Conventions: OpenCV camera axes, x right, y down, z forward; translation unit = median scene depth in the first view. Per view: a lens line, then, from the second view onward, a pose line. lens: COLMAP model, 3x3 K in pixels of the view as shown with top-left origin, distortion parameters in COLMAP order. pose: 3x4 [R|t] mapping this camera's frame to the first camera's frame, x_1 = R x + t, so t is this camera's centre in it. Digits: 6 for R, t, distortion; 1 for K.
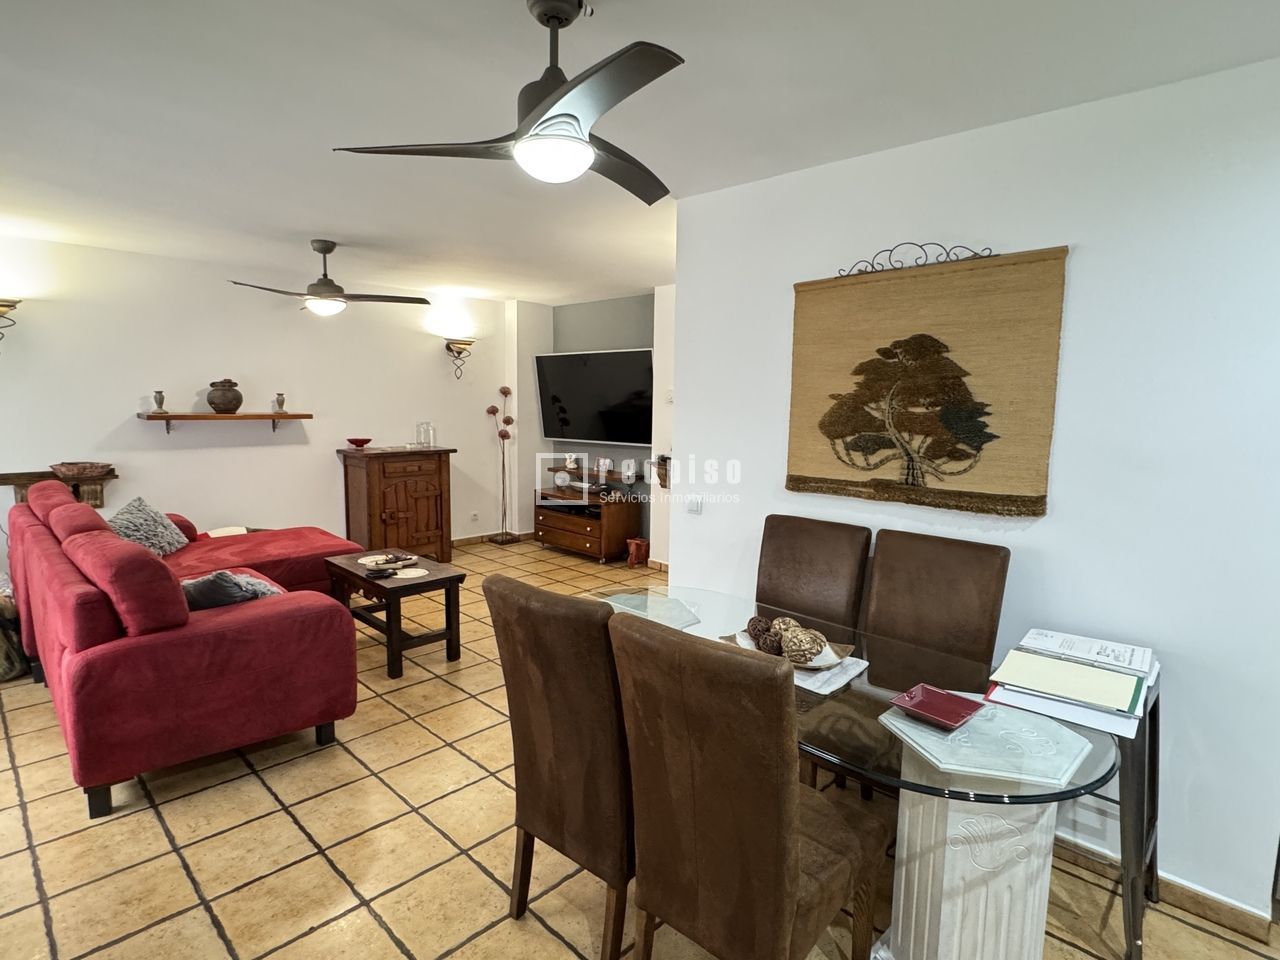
lens RADIAL K [[686.7, 0, 640.0], [0, 686.7, 480.0], [0, 0, 1]] dist [-0.033682, 0.000023]
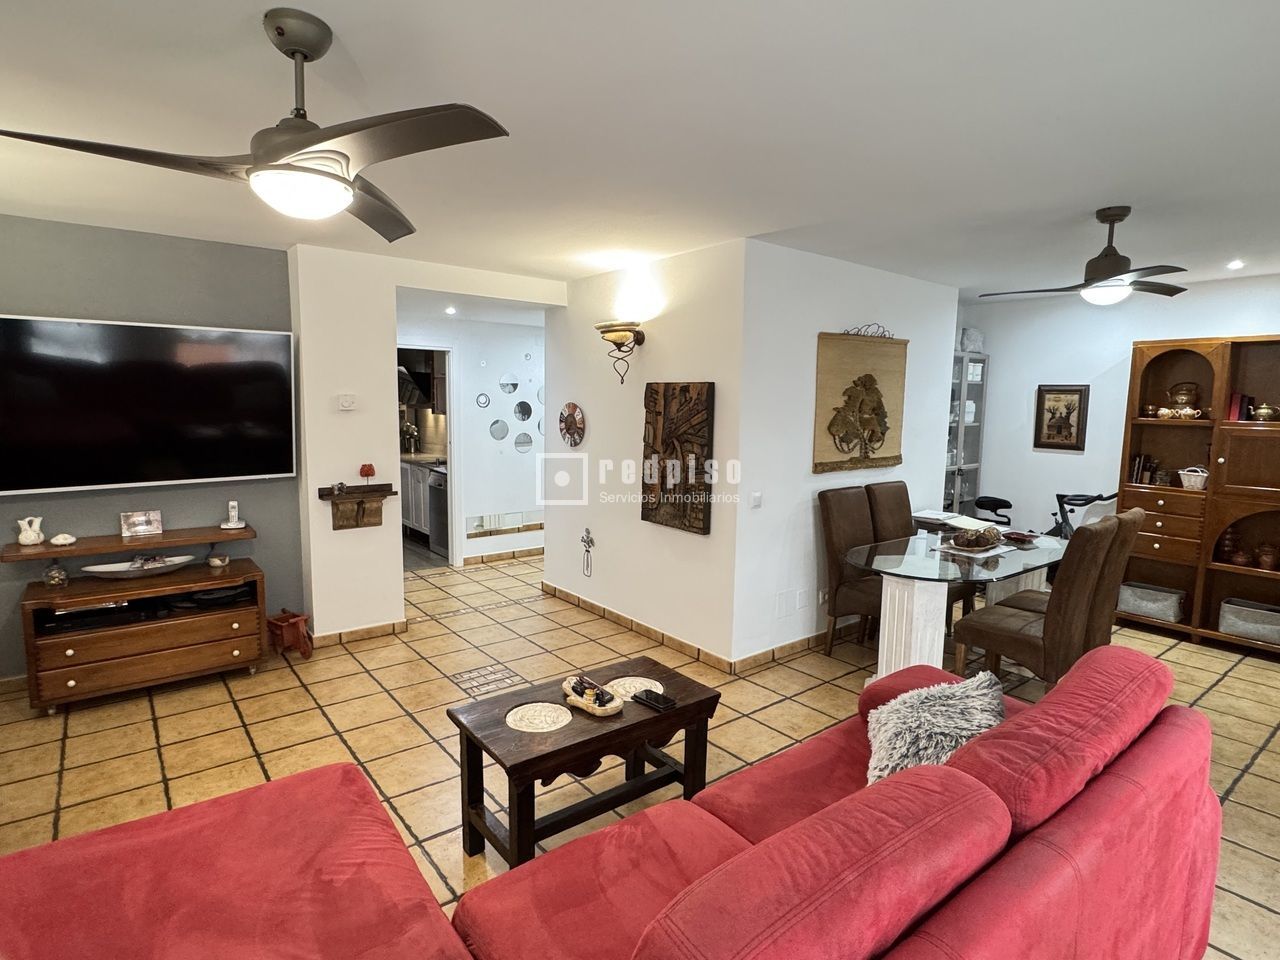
lens RADIAL K [[686.7, 0, 640.0], [0, 686.7, 480.0], [0, 0, 1]] dist [-0.033682, 0.000023]
pose [[0.127672, -0.128292, 0.983484, -1.375210], [0.109141, 0.987394, 0.114633, -0.195388], [-0.985793, 0.092703, 0.140064, 1.270644]]
